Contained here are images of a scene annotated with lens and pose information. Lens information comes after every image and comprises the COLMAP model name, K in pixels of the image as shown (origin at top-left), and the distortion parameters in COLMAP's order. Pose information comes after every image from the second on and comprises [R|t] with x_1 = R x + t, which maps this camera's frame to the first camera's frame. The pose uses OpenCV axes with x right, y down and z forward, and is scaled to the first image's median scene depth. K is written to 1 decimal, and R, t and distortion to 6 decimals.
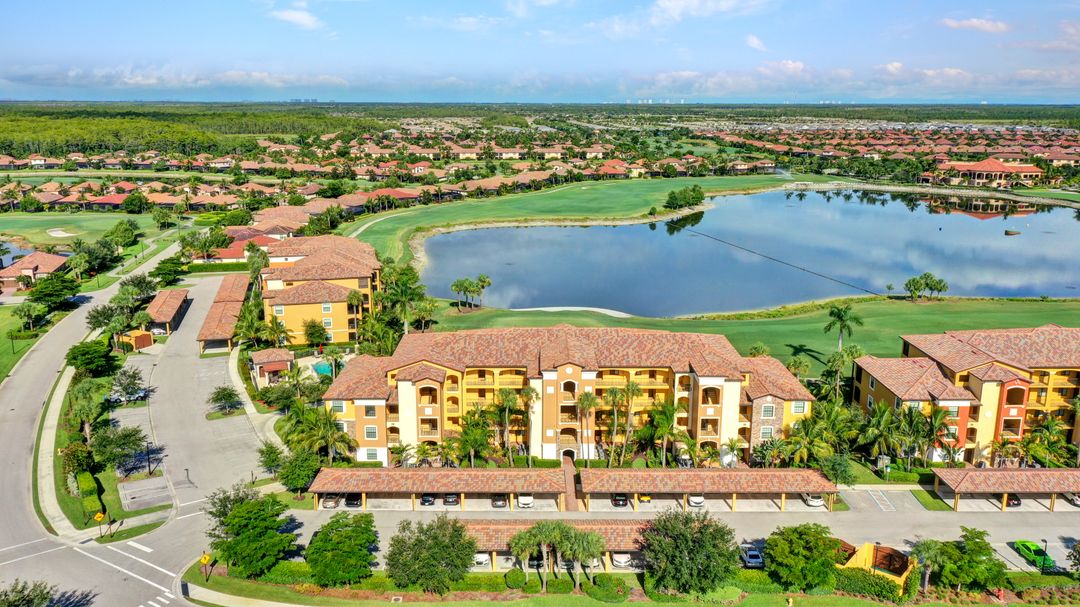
lens RADIAL K [[863.7, 0, 531.8], [0, 863.7, 308.9], [0, 0, 1]] dist [0.002809, -0.002053]
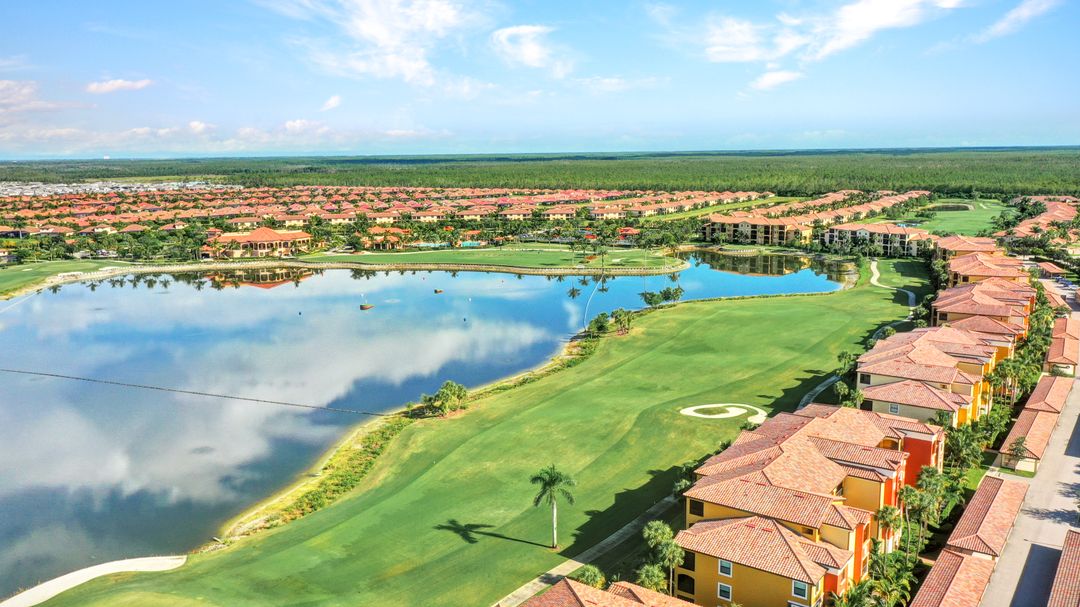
lens RADIAL K [[863.7, 0, 535.7], [0, 863.7, 303.3], [0, 0, 1]] dist [0.002809, -0.002053]
pose [[0.583538, -0.150201, 0.798074, -0.091943], [0.201284, 0.978832, 0.037046, -0.064213], [-0.786745, 0.139022, 0.601419, 0.174876]]
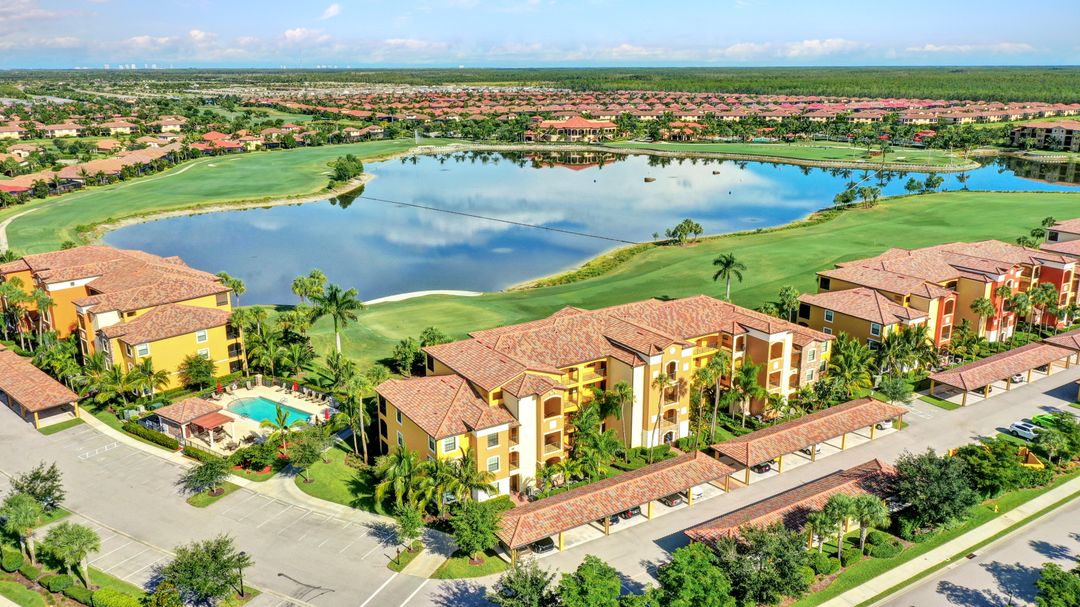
lens RADIAL K [[863.7, 0, 537.8], [0, 863.7, 294.2], [0, 0, 1]] dist [0.002809, -0.002053]
pose [[0.838156, -0.142960, 0.526362, -0.149566], [0.131000, 0.989555, 0.060164, -0.017789], [-0.529466, 0.018526, 0.848129, 0.066425]]
